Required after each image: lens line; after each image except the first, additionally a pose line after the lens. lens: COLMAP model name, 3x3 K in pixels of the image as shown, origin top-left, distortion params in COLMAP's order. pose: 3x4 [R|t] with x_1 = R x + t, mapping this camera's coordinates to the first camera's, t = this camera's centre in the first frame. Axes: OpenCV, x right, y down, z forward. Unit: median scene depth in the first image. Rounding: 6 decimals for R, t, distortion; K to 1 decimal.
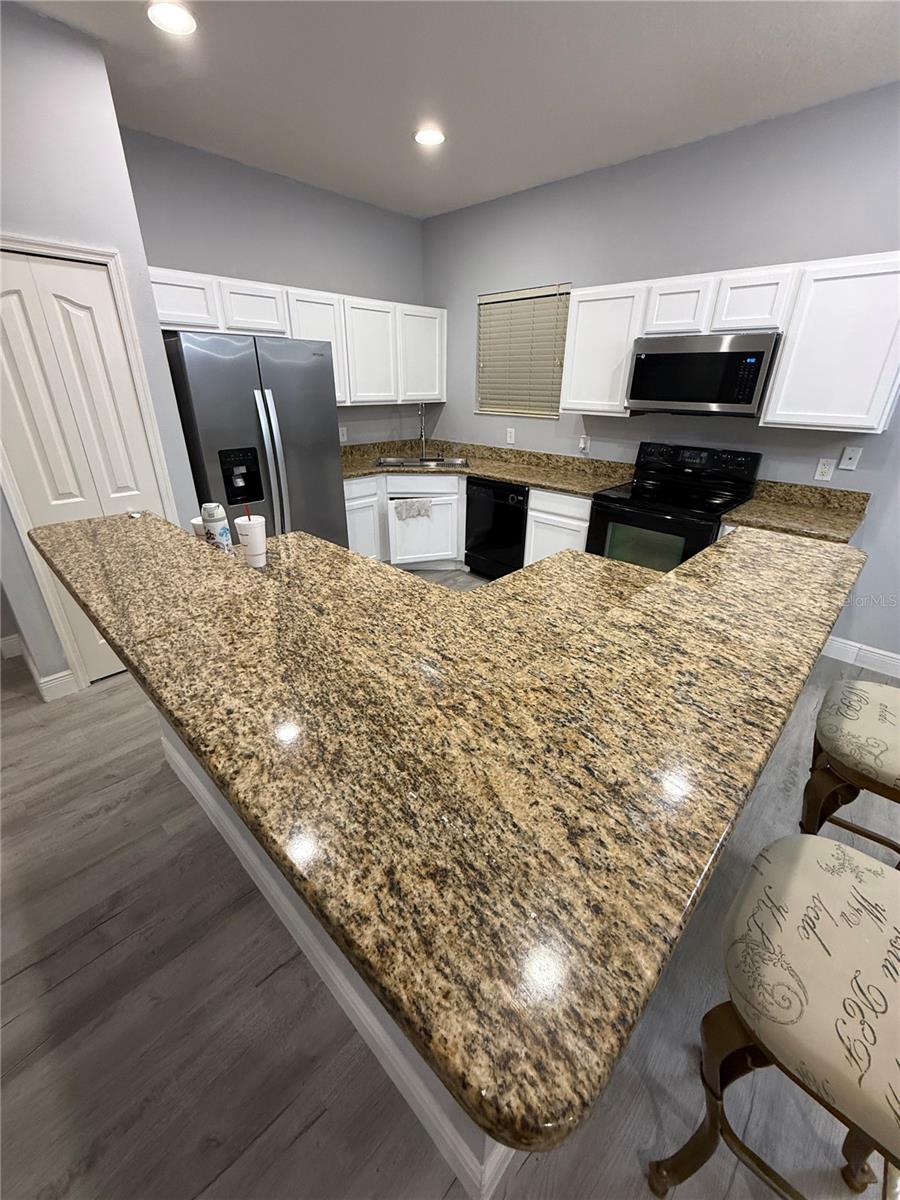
lens RADIAL K [[478.2, 0, 450.1], [0, 478.2, 597.9], [0, 0, 1]] dist [-0.000075, 0.000189]
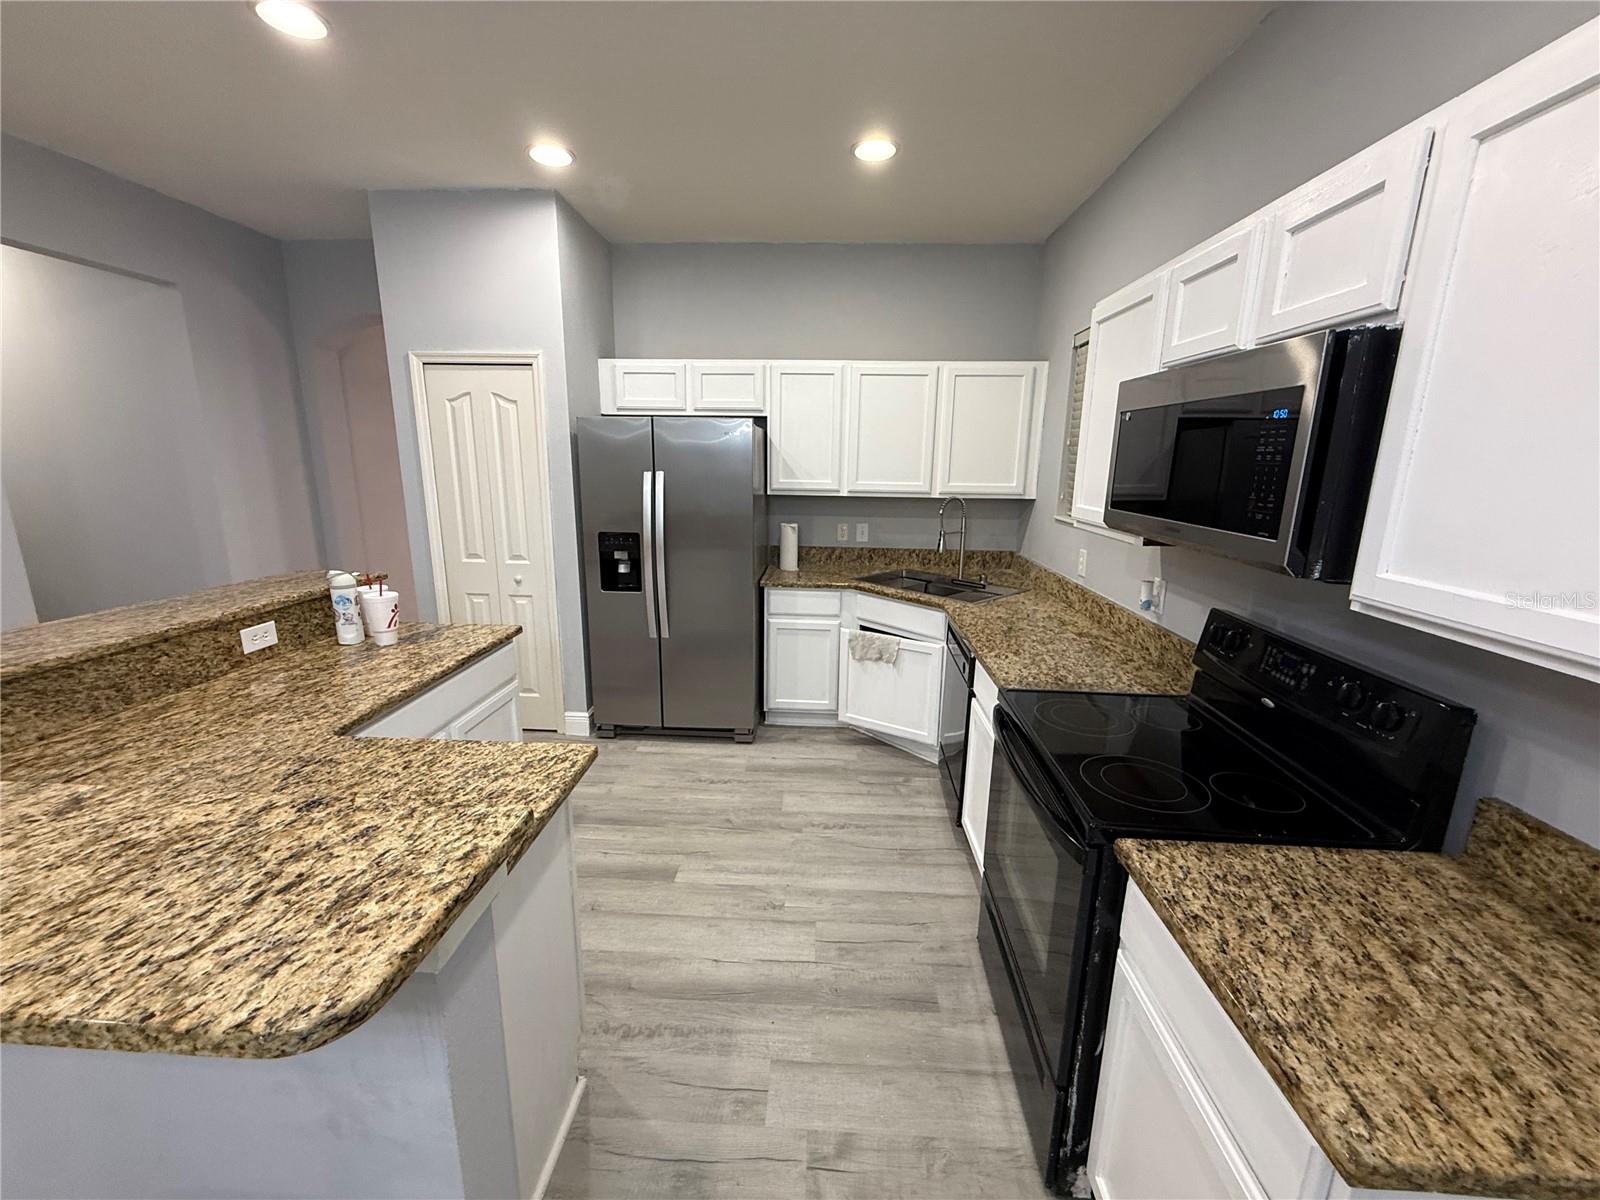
lens RADIAL K [[637.6, 0, 797.4], [0, 637.6, 599.1], [0, 0, 1]] dist [-0.000075, 0.000189]
pose [[0.650087, 0.165096, -0.741707, 0.806680], [-0.323826, 0.943228, -0.073874, -0.249596], [0.687403, 0.288209, 0.666643, 0.544978]]
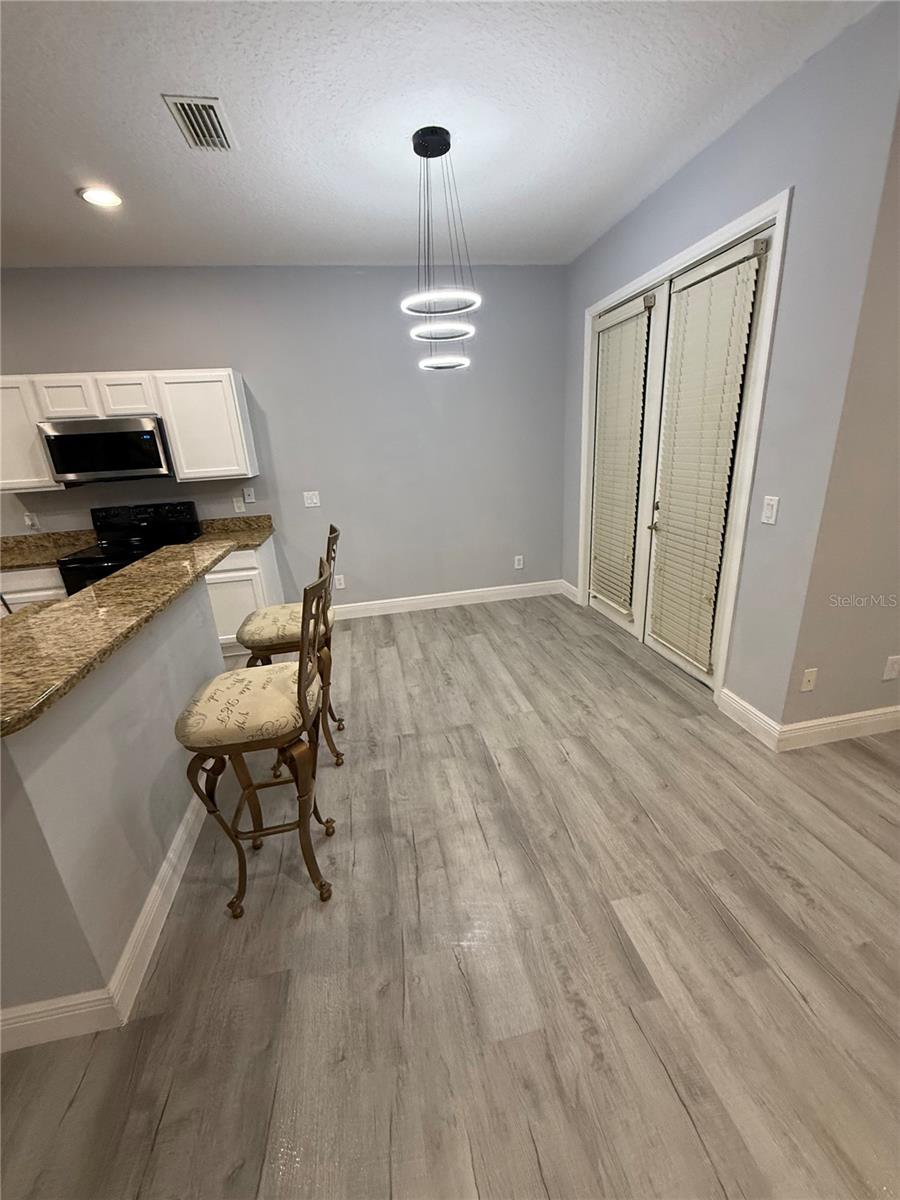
lens RADIAL K [[478.2, 0, 451.0], [0, 478.2, 597.3], [0, 0, 1]] dist [-0.000075, 0.000189]
pose [[0.580653, -0.301697, 0.756189, -0.024228], [0.397081, 0.915789, 0.060467, 0.181667], [-0.710752, 0.265158, 0.651554, -0.378994]]
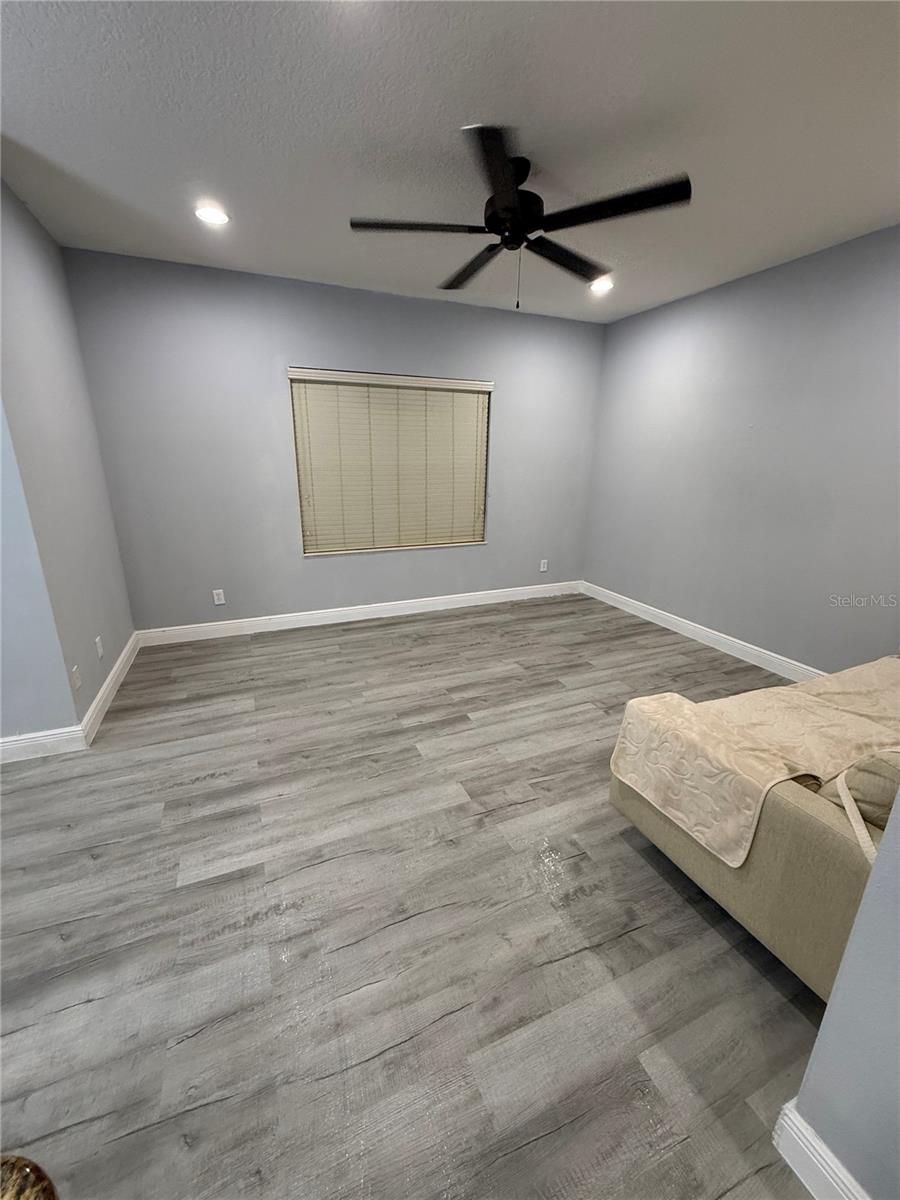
lens RADIAL K [[478.2, 0, 450.2], [0, 478.2, 598.6], [0, 0, 1]] dist [-0.000075, 0.000189]
pose [[-0.916898, -0.136213, 0.375159, -0.107768], [0.147424, 0.757905, 0.635489, -0.031639], [-0.370897, 0.637986, -0.674840, 0.084199]]
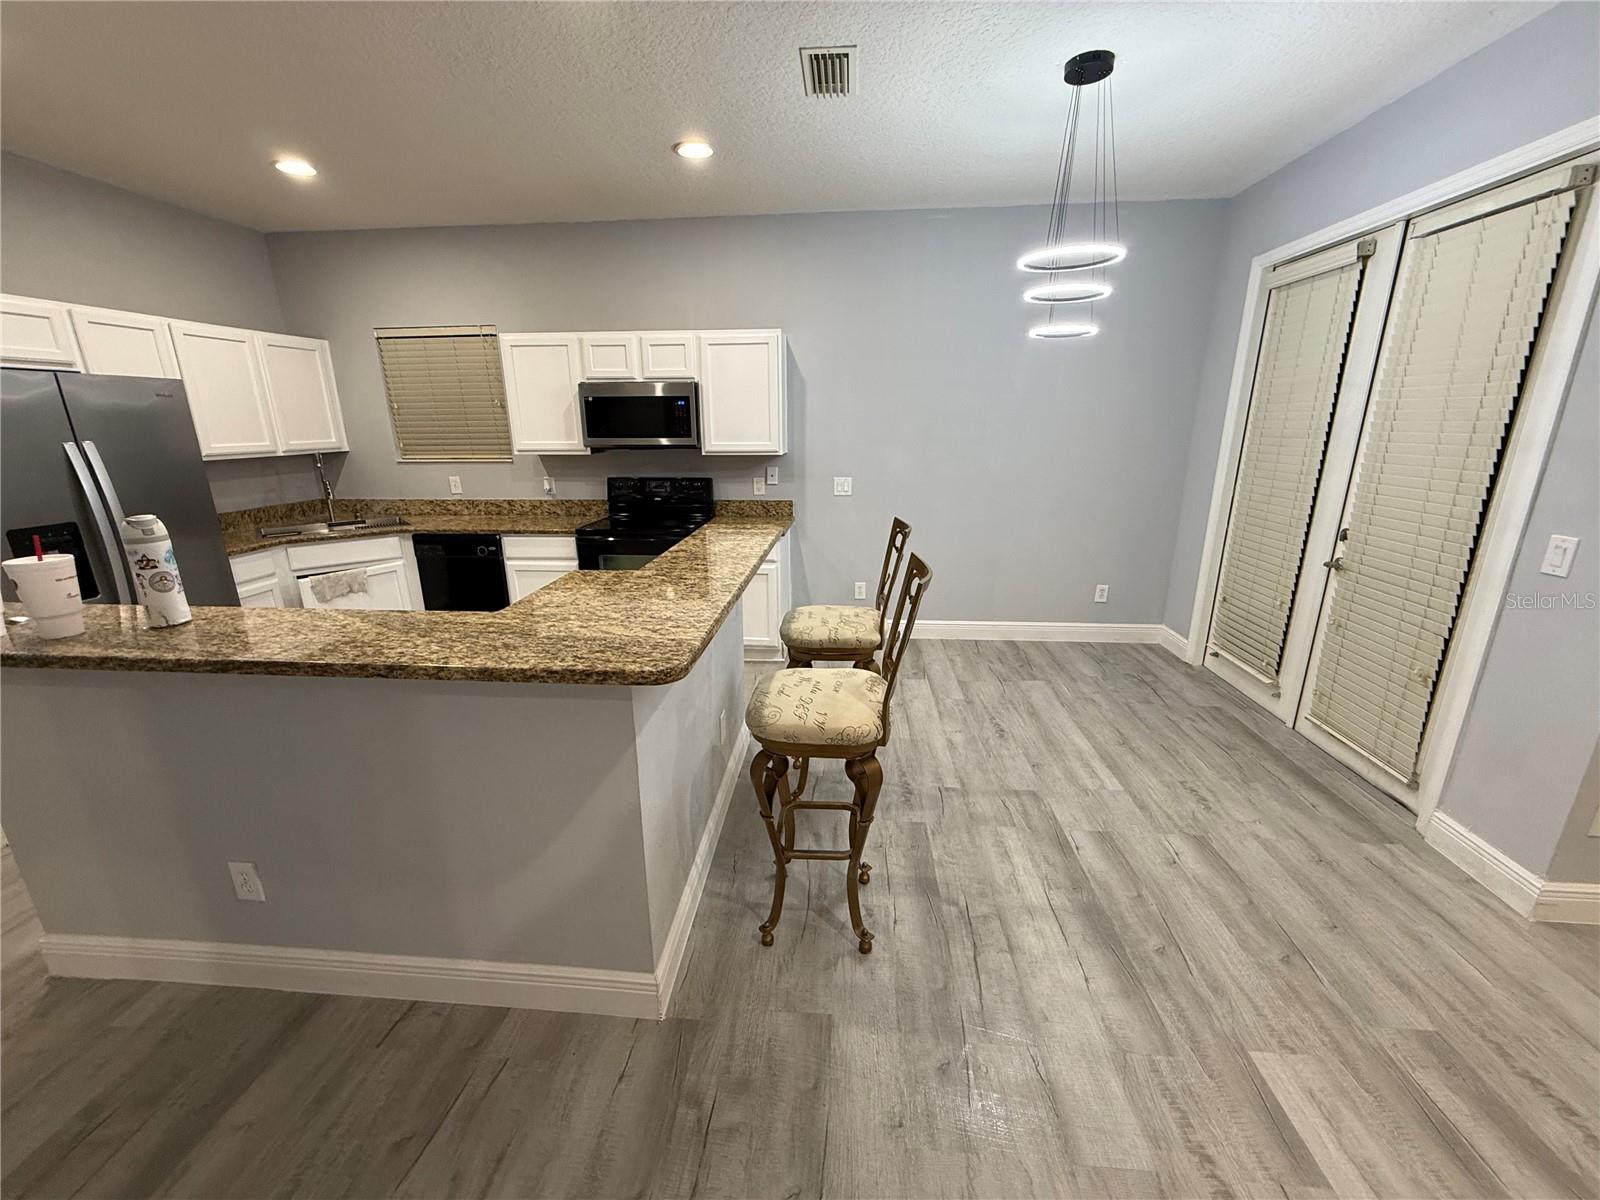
lens RADIAL K [[637.6, 0, 798.6], [0, 637.6, 598.7], [0, 0, 1]] dist [-0.000075, 0.000189]
pose [[0.779677, -0.185618, 0.598039, -0.197404], [0.275264, 0.959426, -0.061083, 0.159688], [-0.562436, 0.212243, 0.799136, -0.354125]]
